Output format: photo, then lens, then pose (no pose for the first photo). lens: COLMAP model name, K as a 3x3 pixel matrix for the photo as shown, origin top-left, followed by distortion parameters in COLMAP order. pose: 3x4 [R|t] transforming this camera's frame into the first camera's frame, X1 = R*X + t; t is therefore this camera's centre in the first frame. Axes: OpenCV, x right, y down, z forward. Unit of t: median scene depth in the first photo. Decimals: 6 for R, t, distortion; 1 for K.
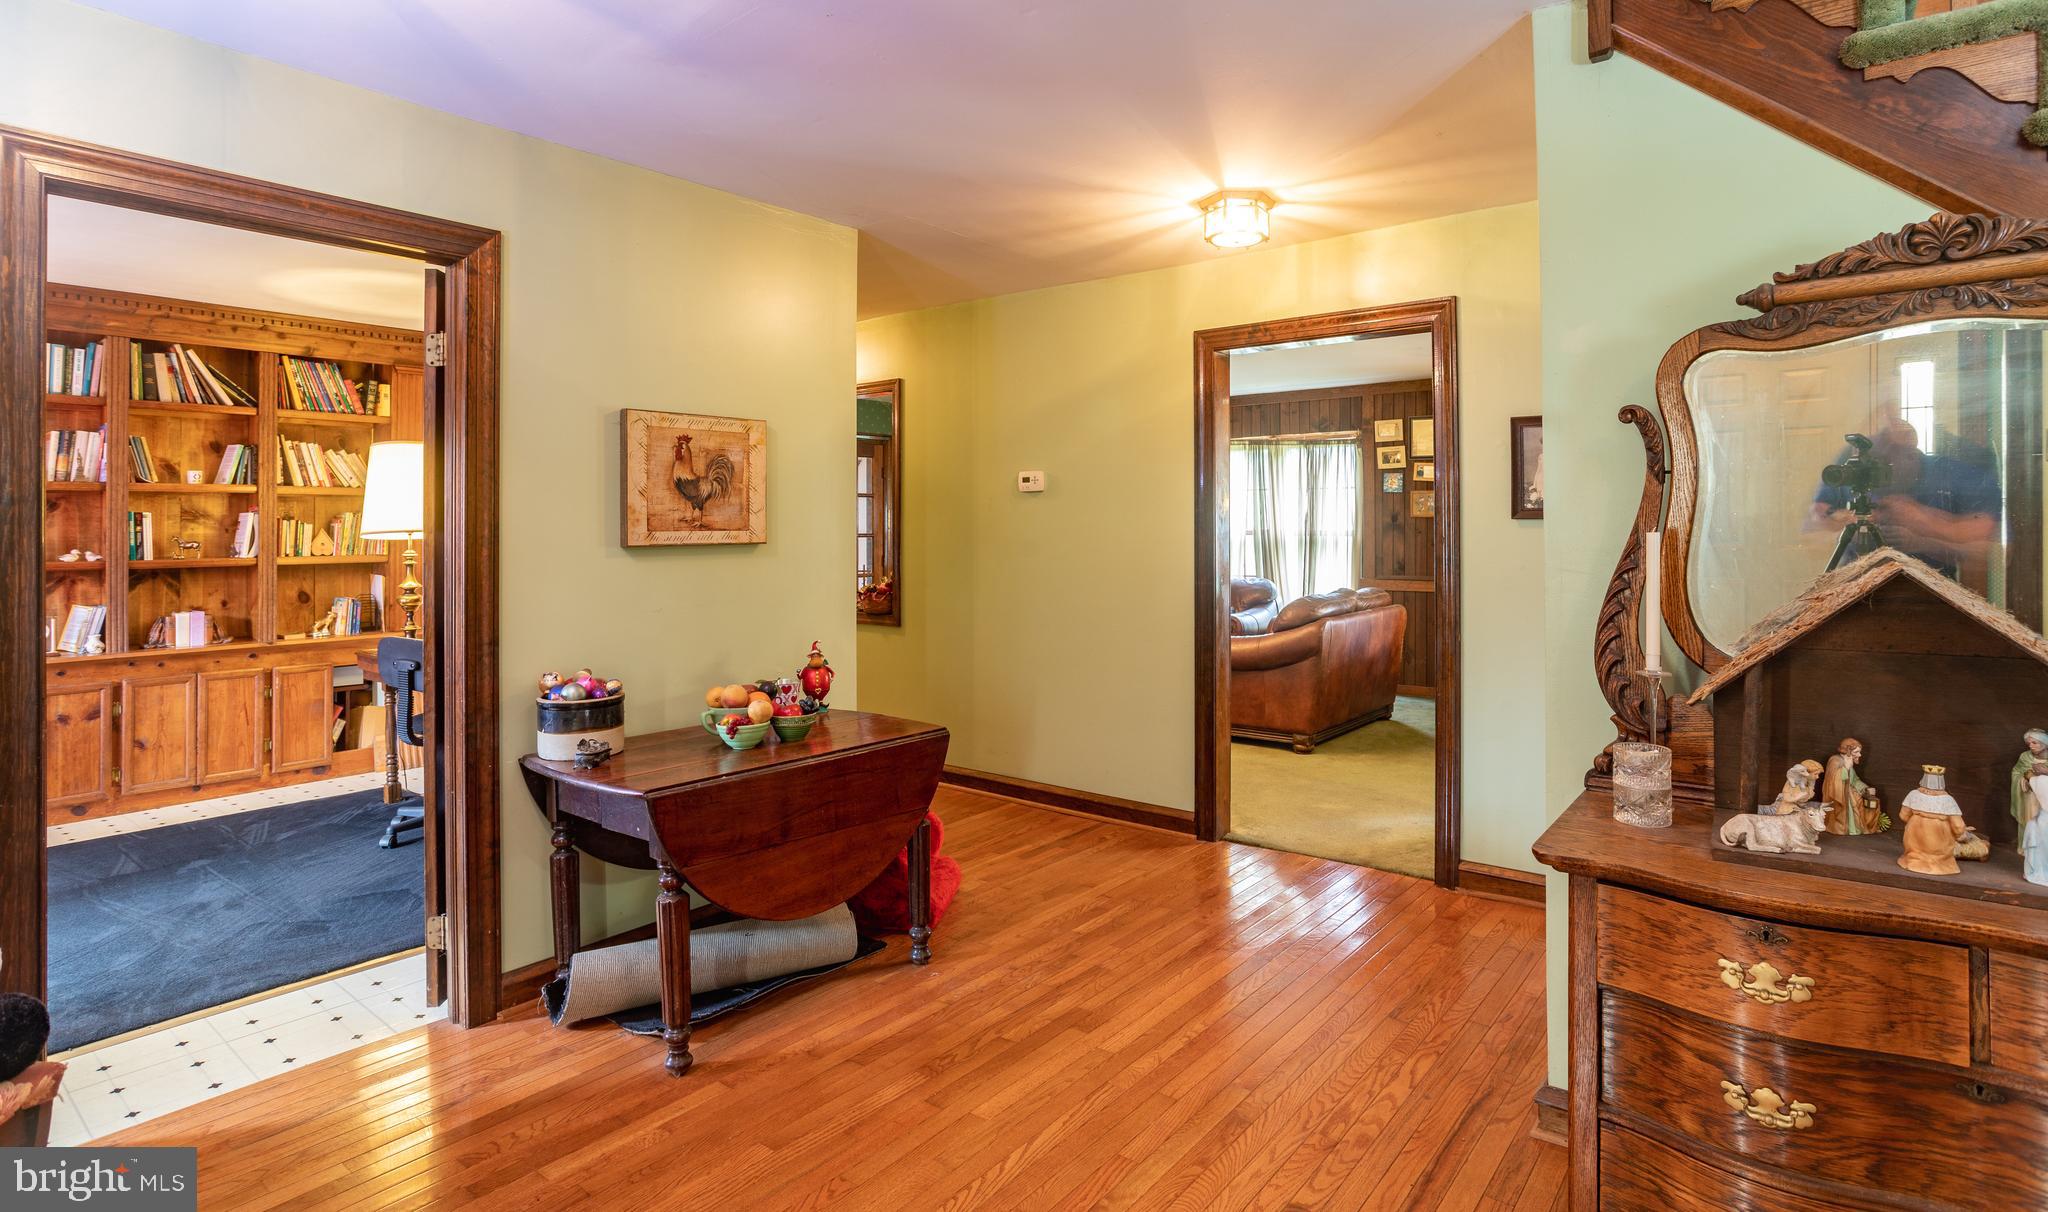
lens RADIAL K [[1033.1, 0, 1021.2], [0, 1033.1, 519.5], [0, 0, 1]] dist [-0.027751, 0.008159]
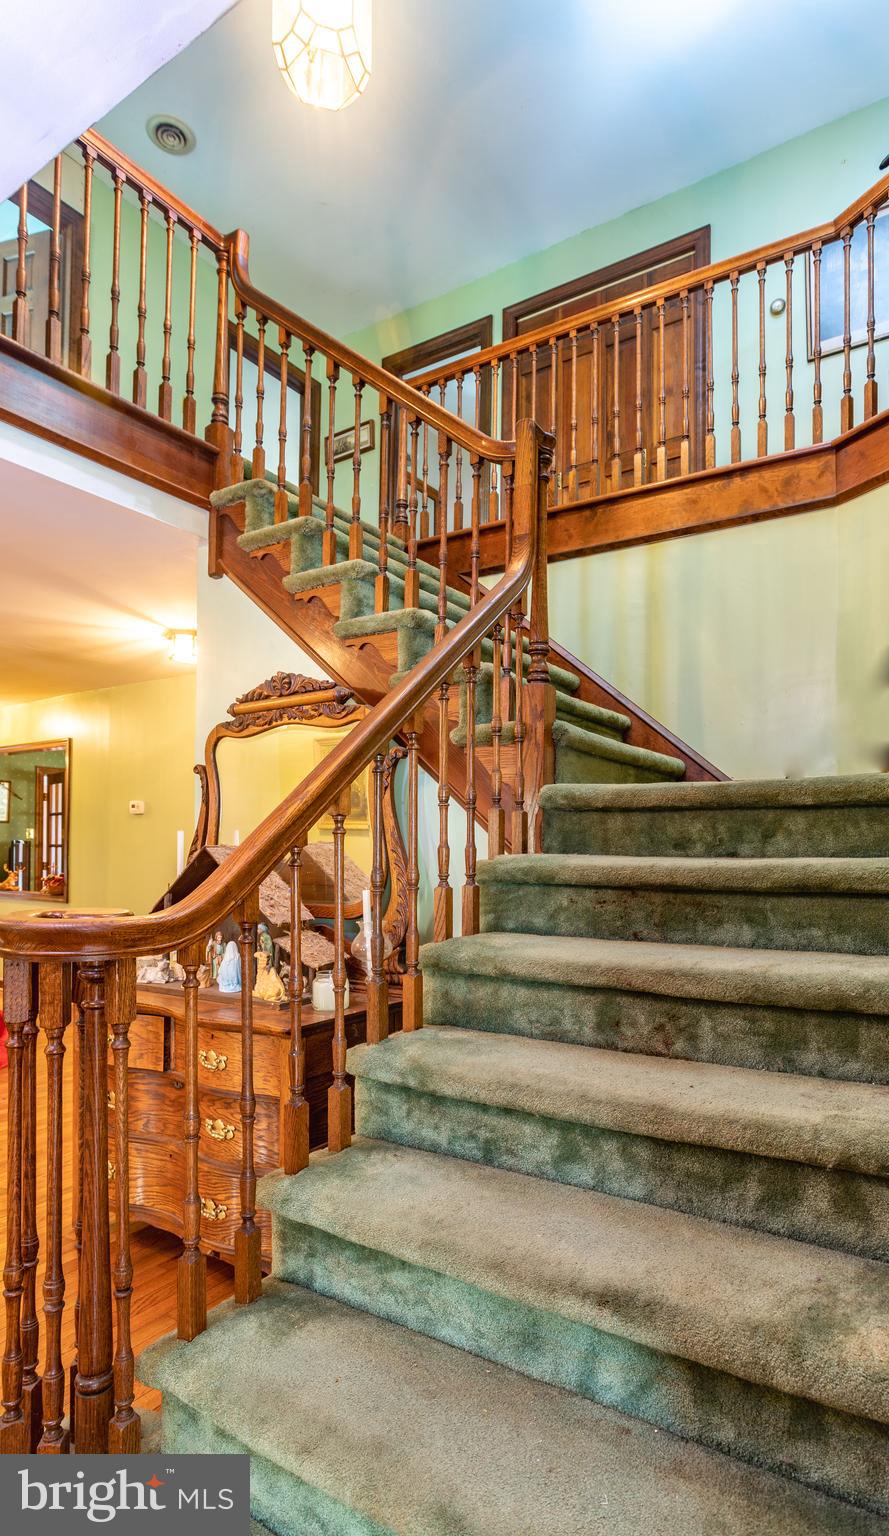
lens RADIAL K [[778.9, 0, 489.0], [0, 778.9, 847.8], [0, 0, 1]] dist [-0.034858, 0.004728]
pose [[0.992533, 0.009545, 0.121600, 0.392739], [-0.010291, 0.999932, 0.005505, 0.011875], [-0.121539, -0.006715, 0.992564, -0.201745]]
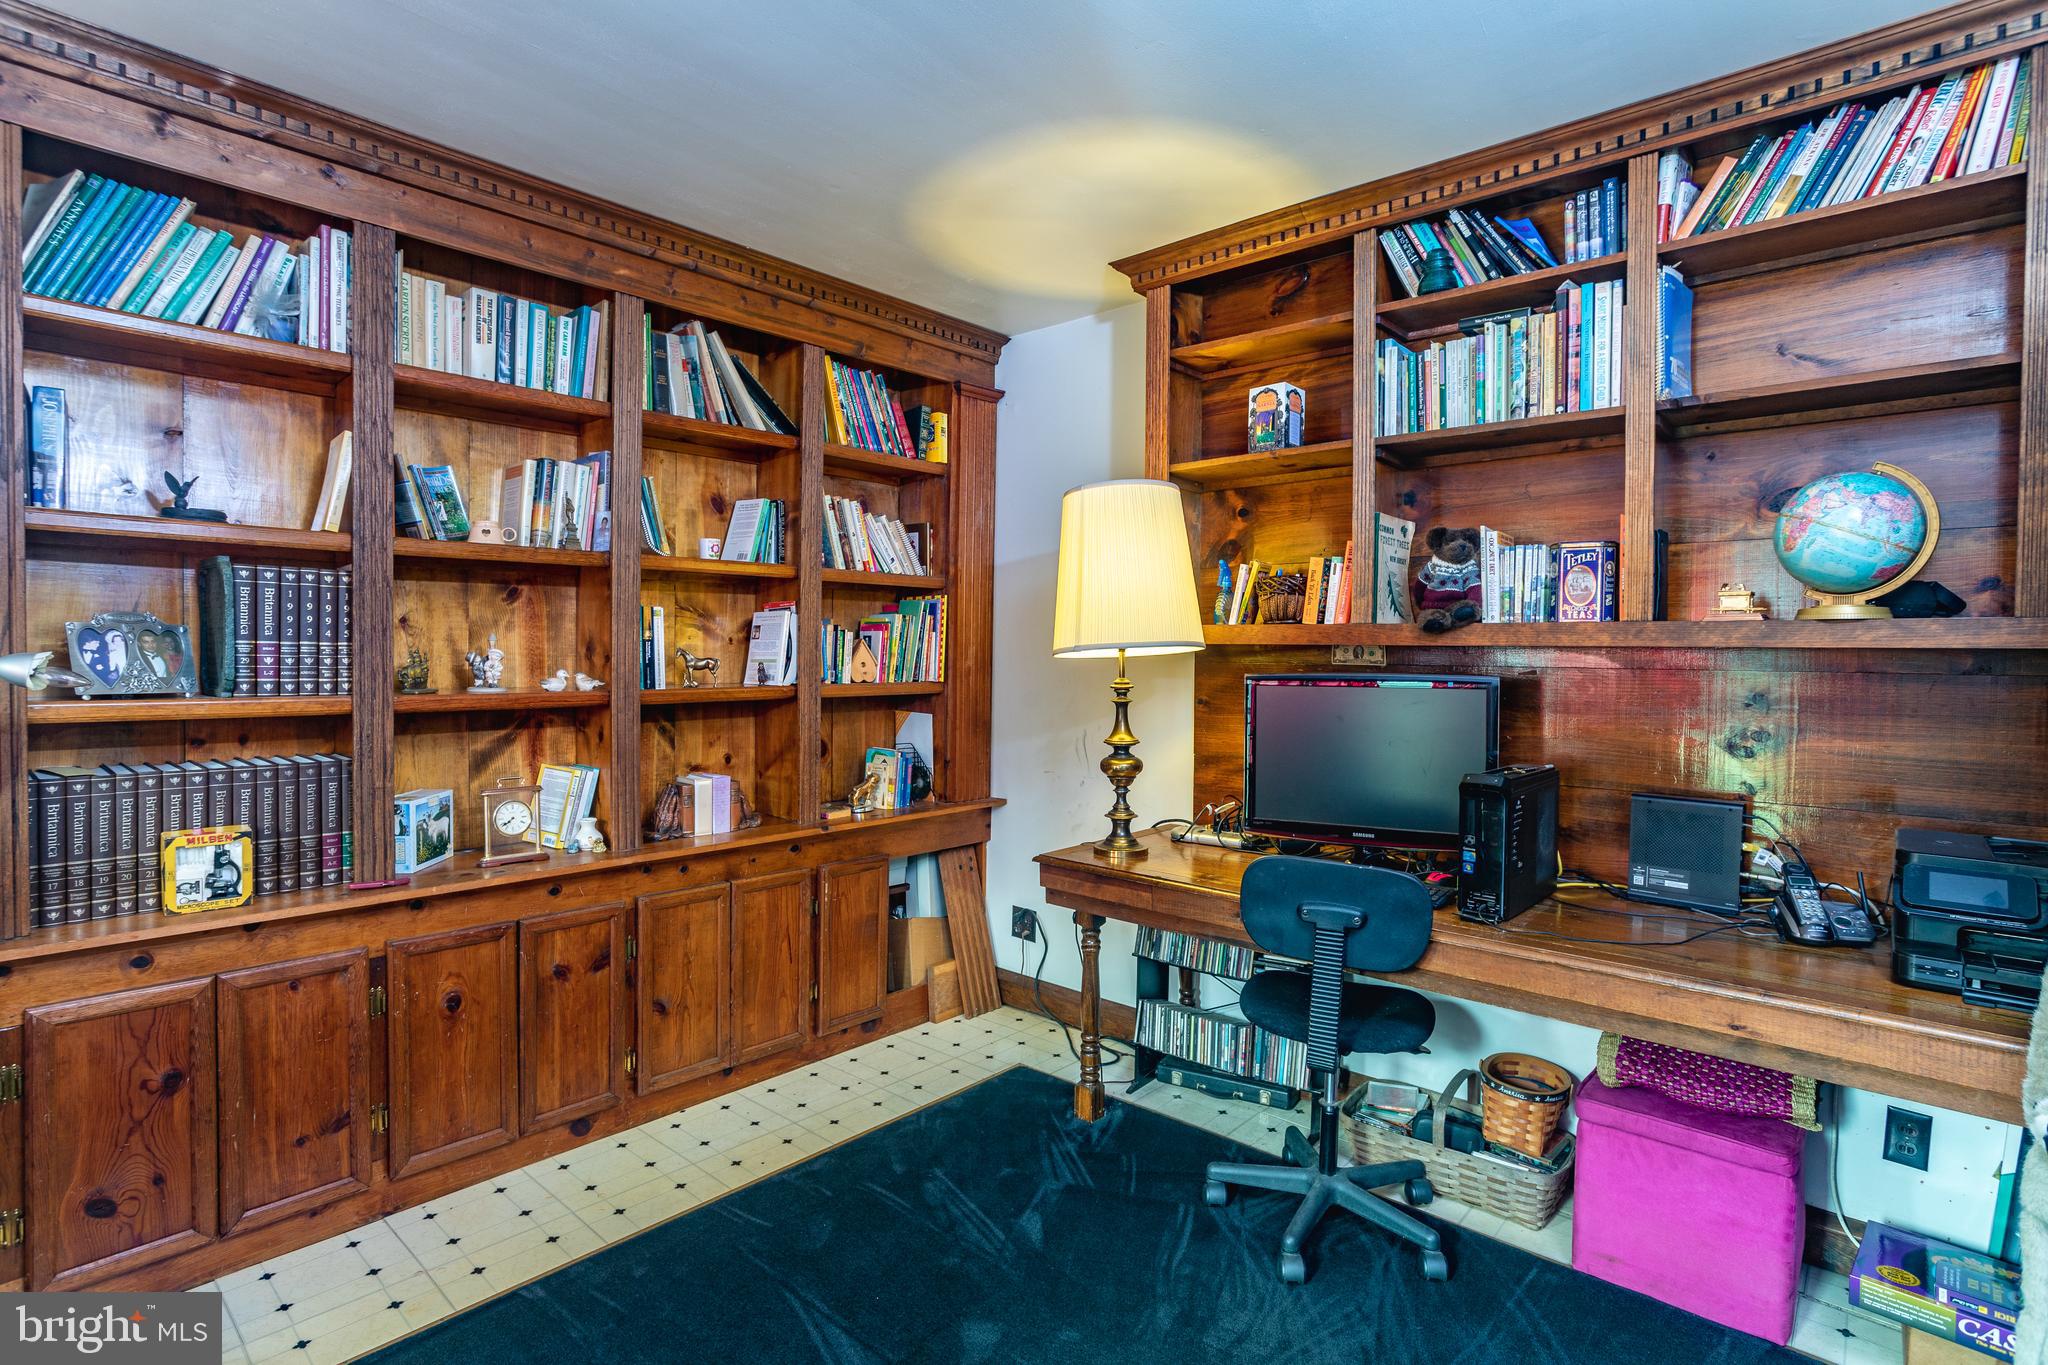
lens RADIAL K [[1024.6, 0, 1036.5], [0, 1024.6, 671.2], [0, 0, 1]] dist [-0.040092, 0.014671]
pose [[0.999796, 0.009245, -0.017977, -0.637106], [-0.008812, 0.999673, 0.023989, 0.013942], [0.018193, -0.023826, 0.999551, 0.424154]]
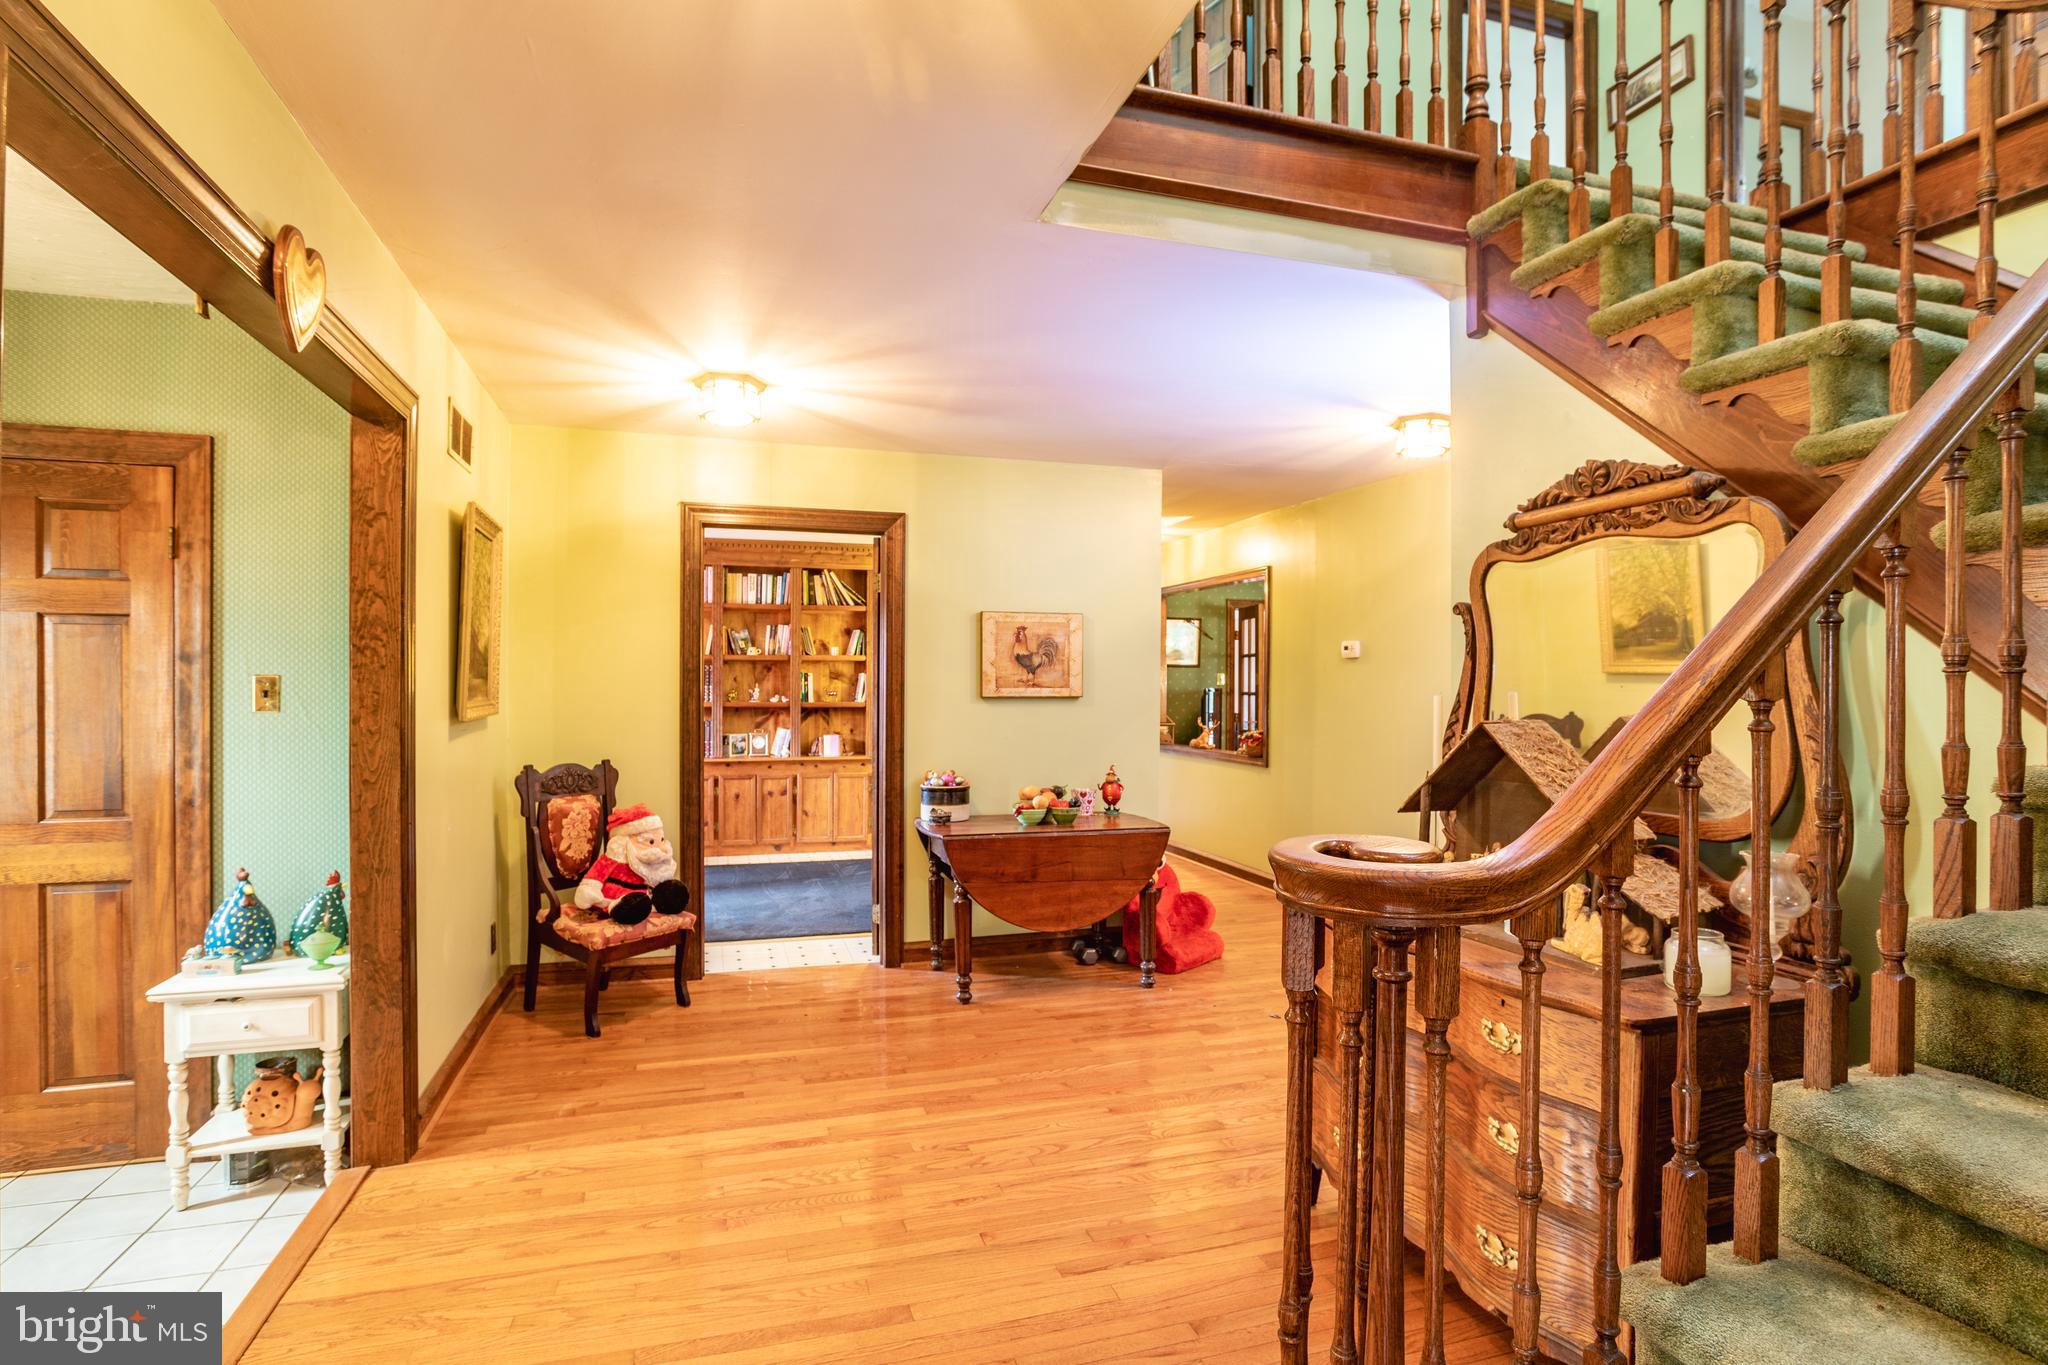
lens RADIAL K [[1024.6, 0, 1031.0], [0, 1024.6, 688.2], [0, 0, 1]] dist [-0.040092, 0.014671]
pose [[0.832521, 0.010875, -0.553886, 0.358171], [-0.005192, 0.999917, 0.011830, -0.004220], [0.553969, -0.006973, 0.832508, -0.183635]]
